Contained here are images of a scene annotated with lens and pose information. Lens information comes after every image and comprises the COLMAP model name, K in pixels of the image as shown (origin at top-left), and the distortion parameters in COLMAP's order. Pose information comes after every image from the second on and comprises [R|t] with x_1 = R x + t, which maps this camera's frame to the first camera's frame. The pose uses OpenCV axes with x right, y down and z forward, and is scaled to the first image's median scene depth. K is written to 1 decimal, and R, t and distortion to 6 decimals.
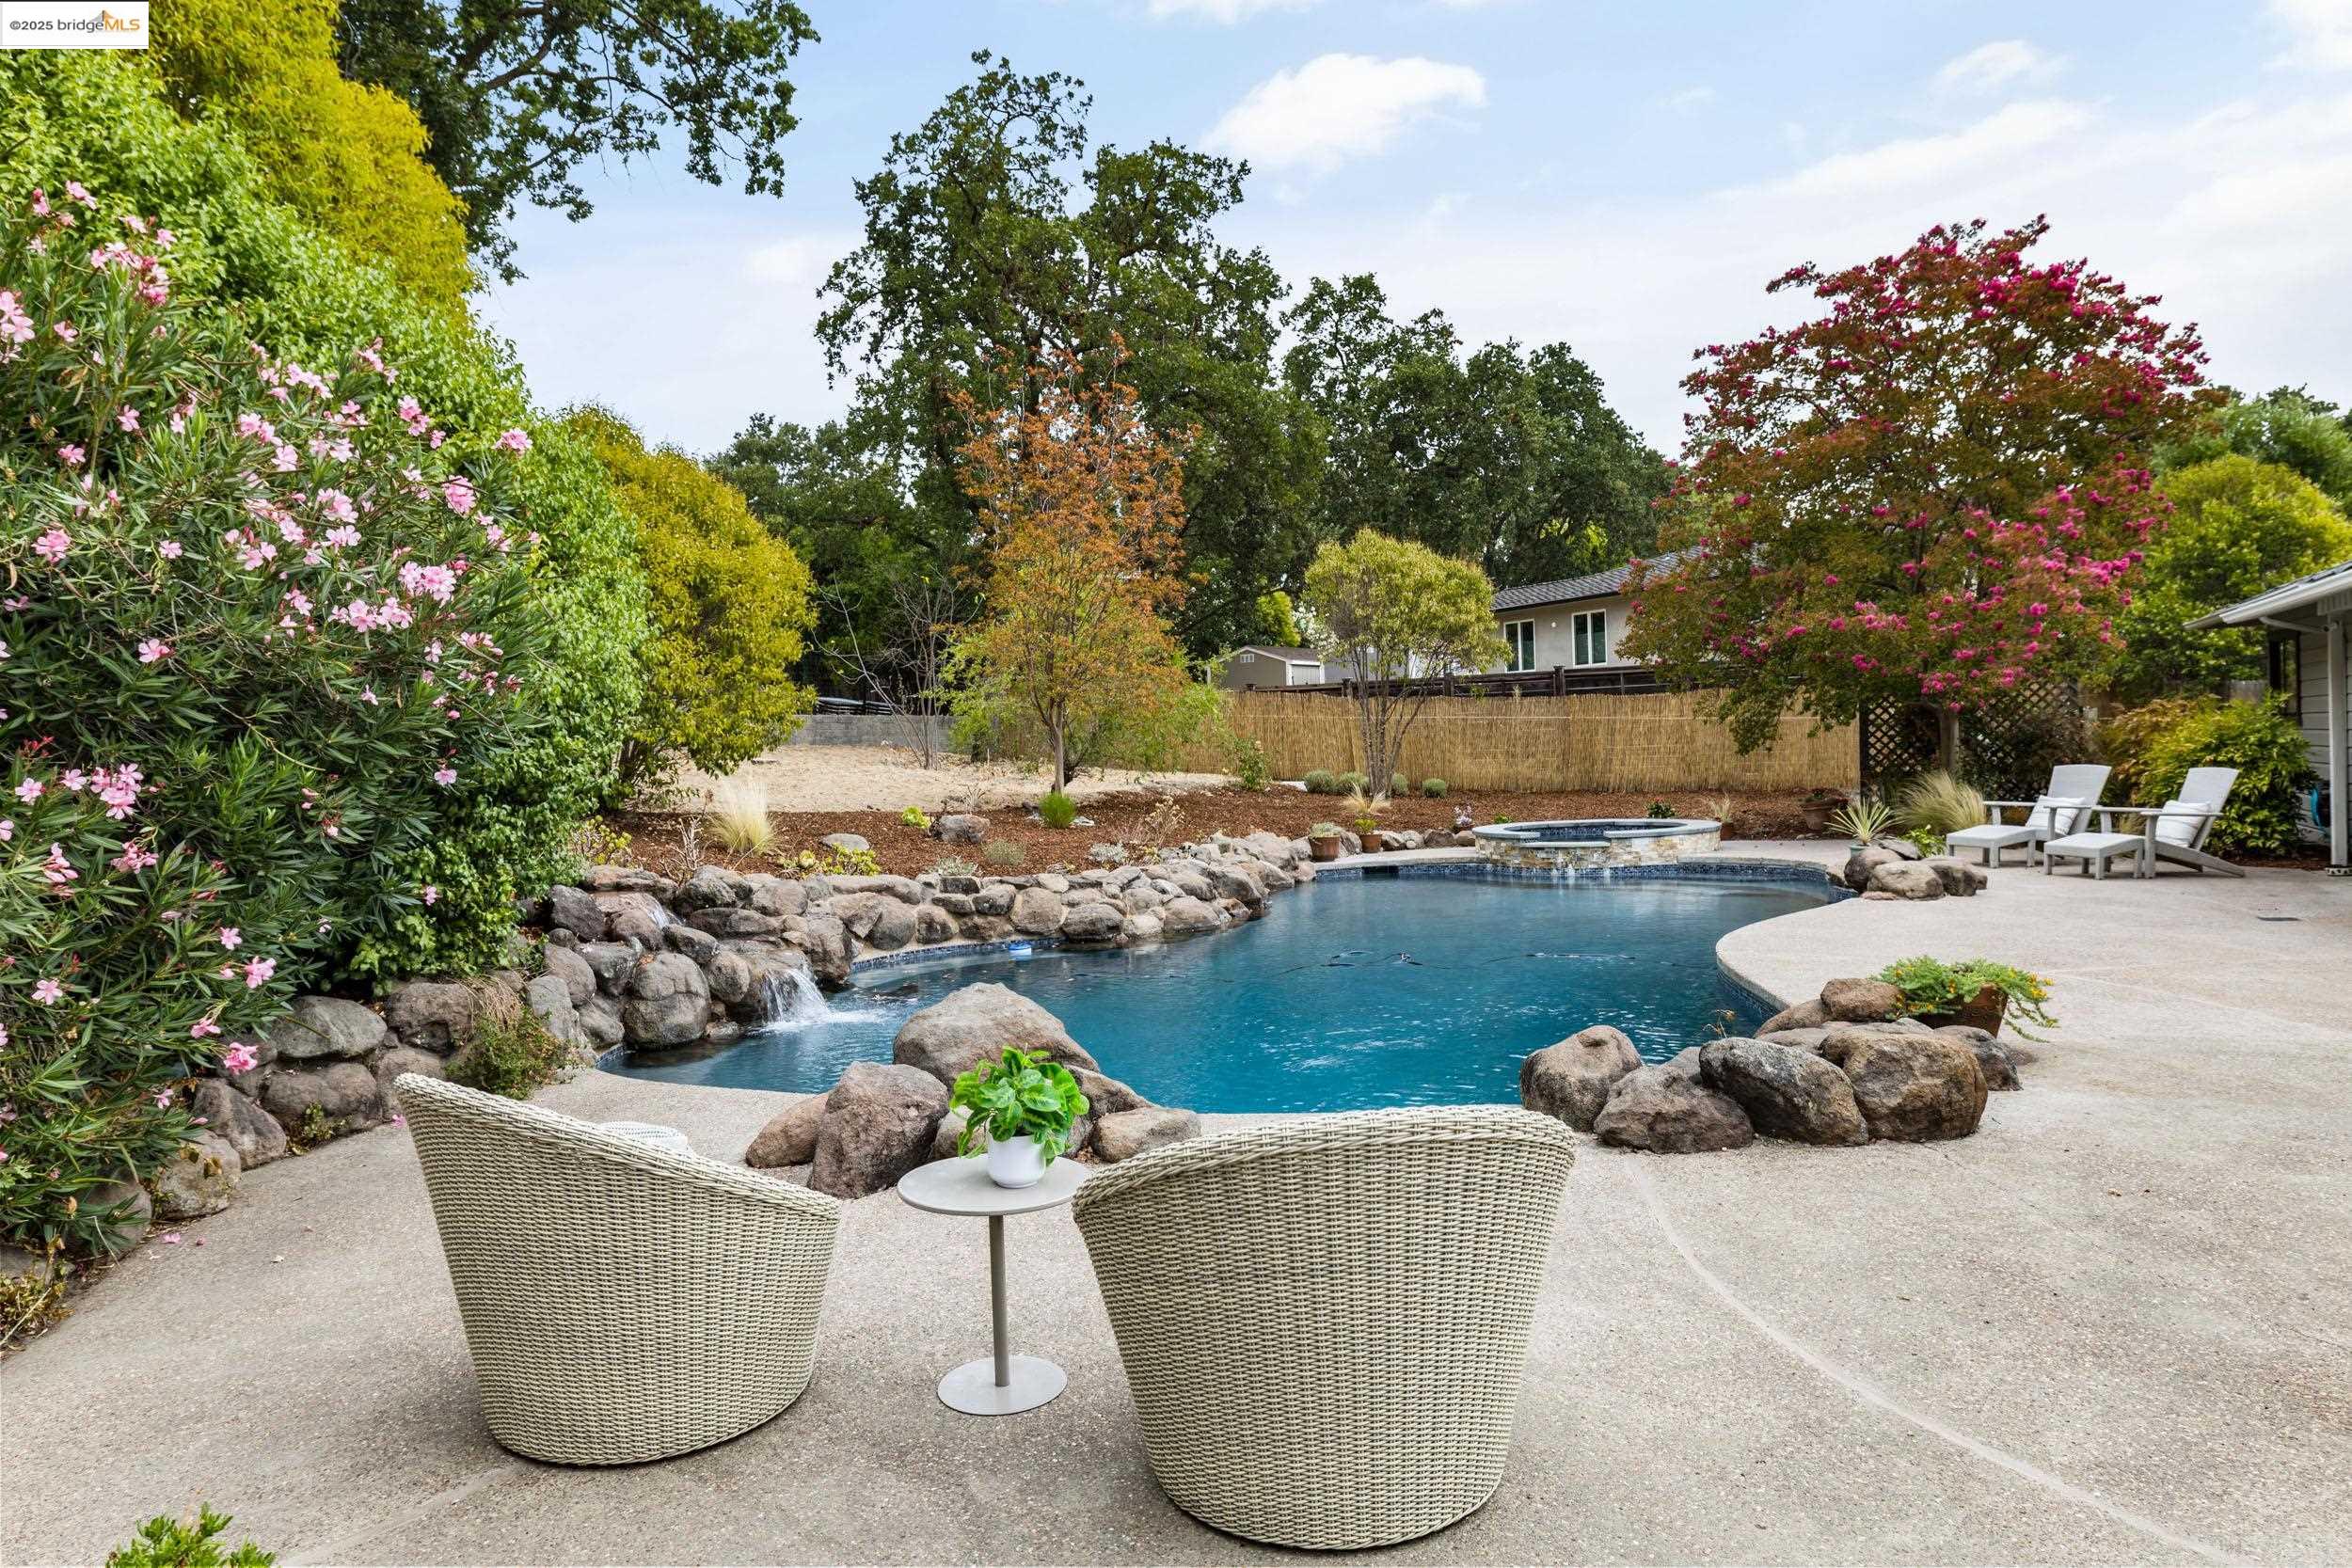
lens RADIAL K [[1479.9, 0, 1175.3], [0, 1479.9, 797.2], [0, 0, 1]] dist [-0.005869, 0.004739]
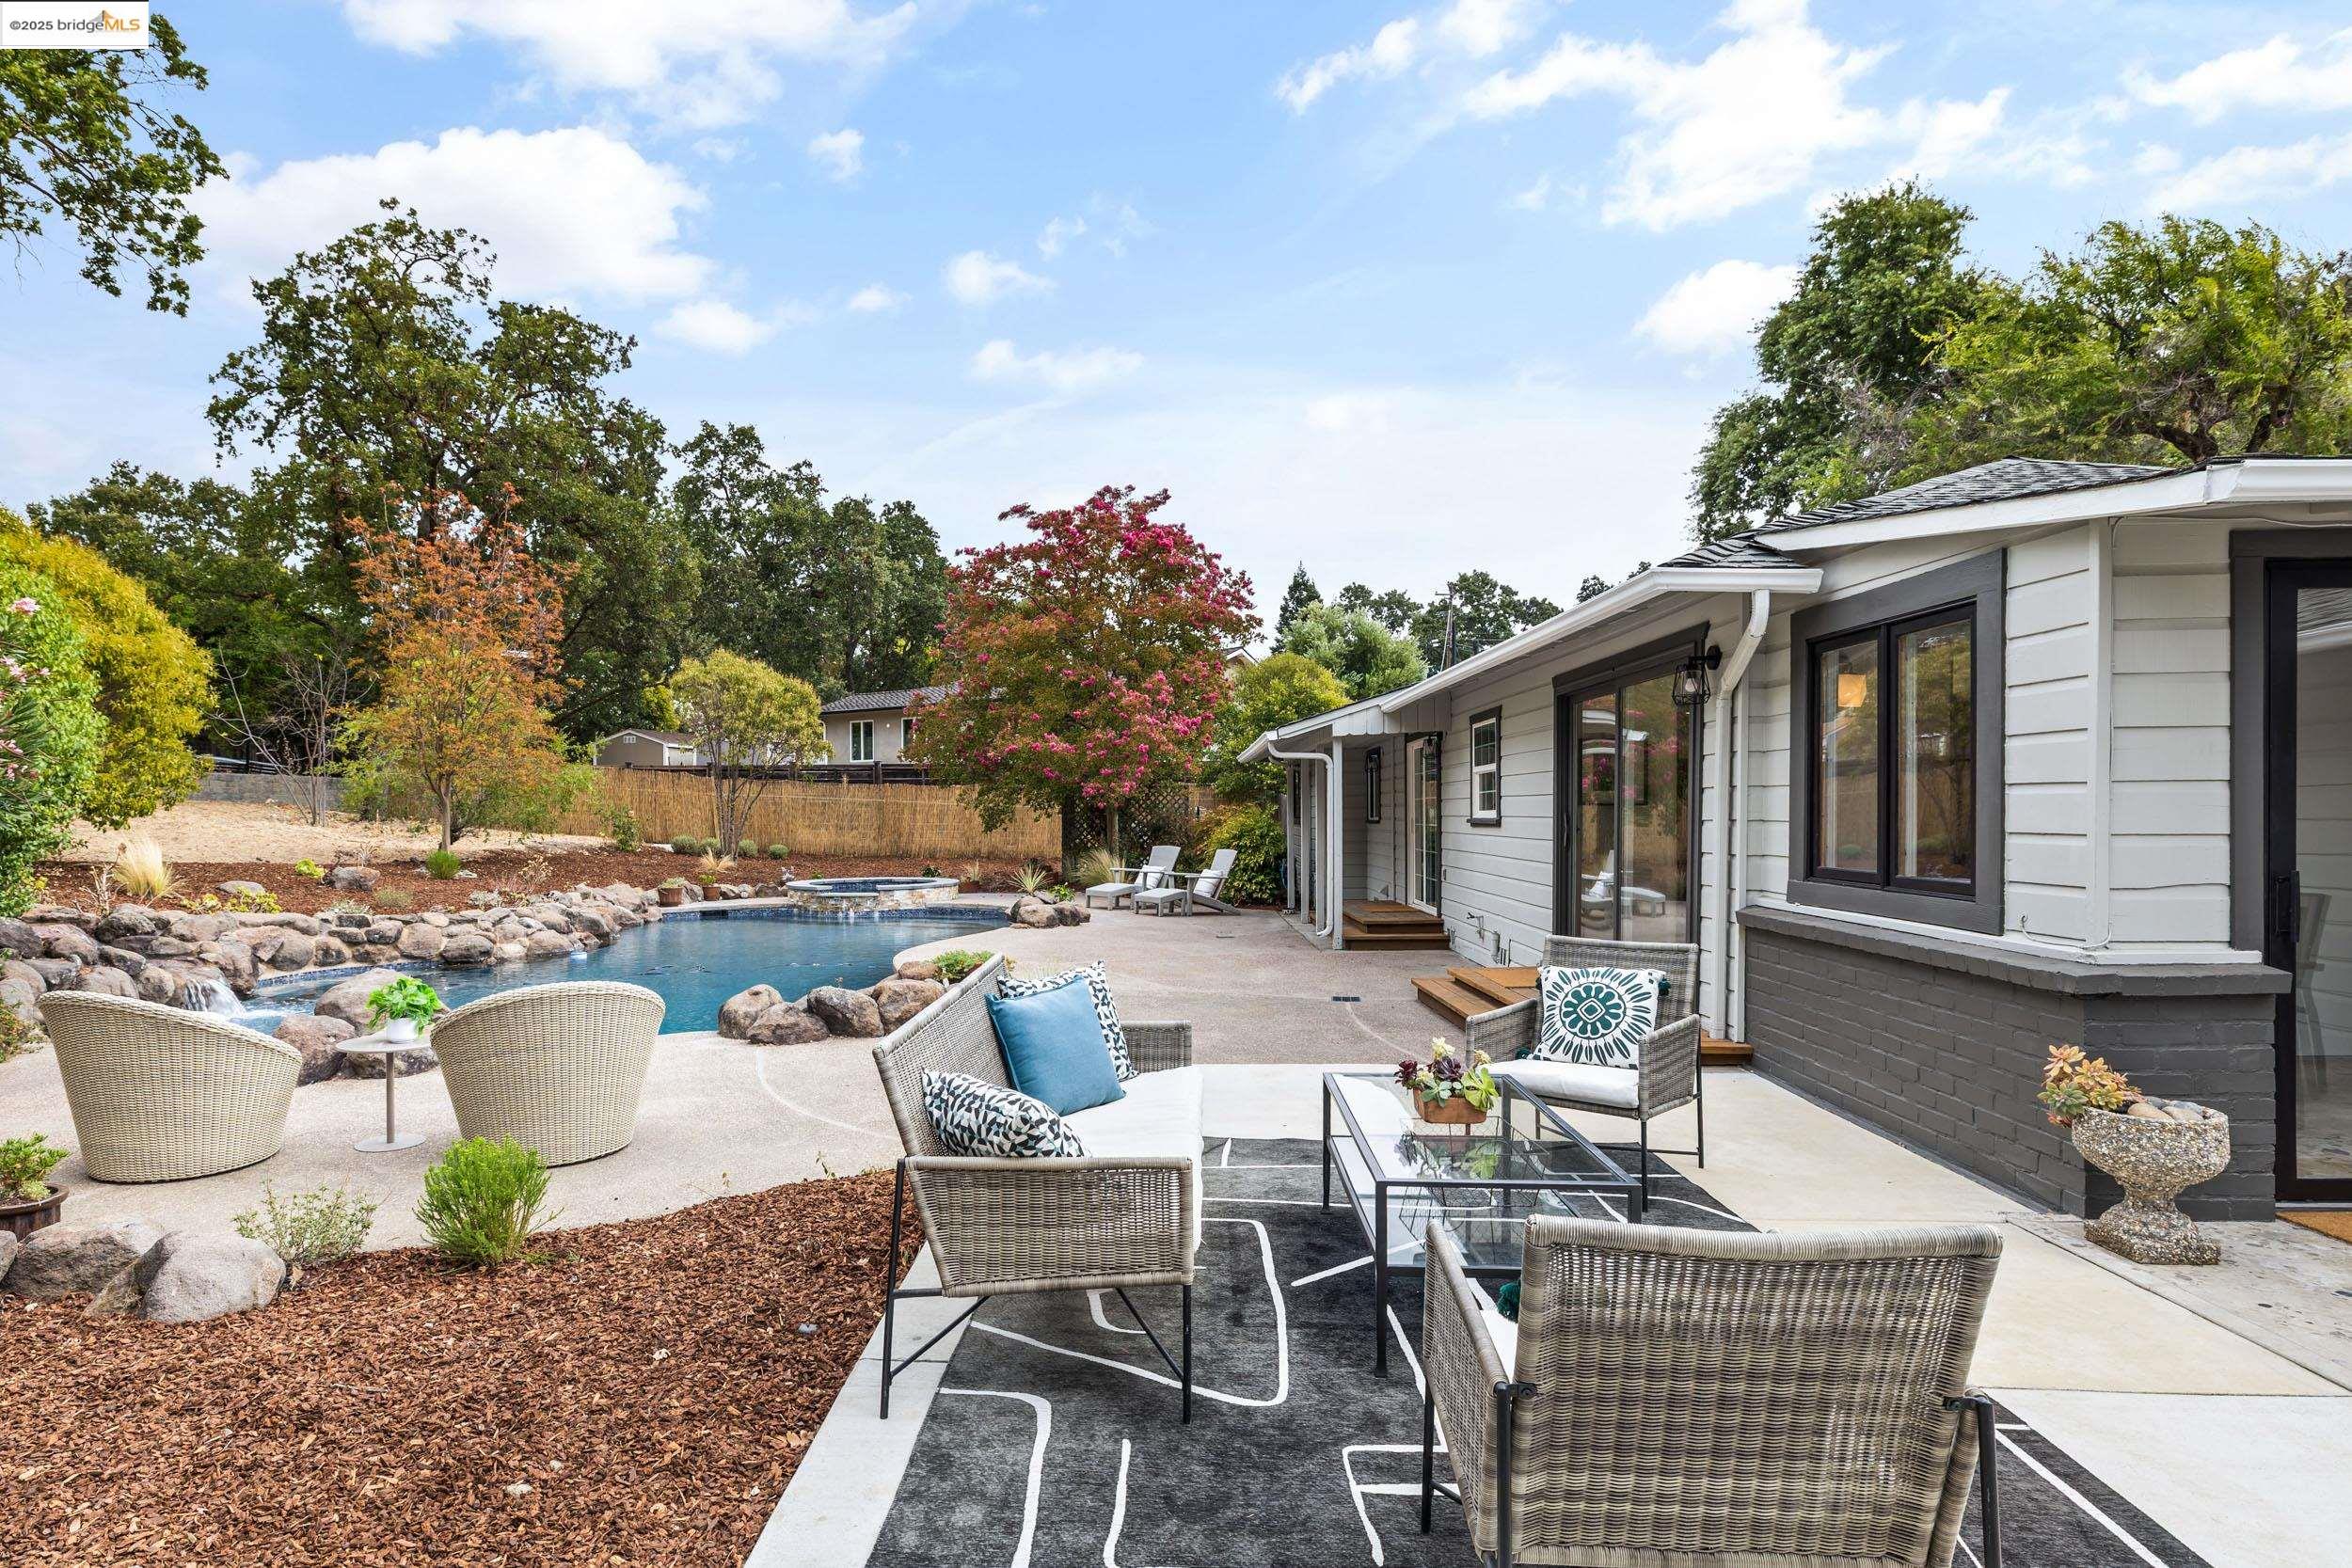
lens RADIAL K [[1248.9, 0, 1099.8], [0, 1248.9, 830.0], [0, 0, 1]] dist [0.010228, -0.009379]
pose [[0.920823, 0.026559, 0.389076, 0.015198], [-0.017447, 0.999485, -0.026933, -0.001089], [-0.389591, 0.018012, 0.920812, -0.147829]]
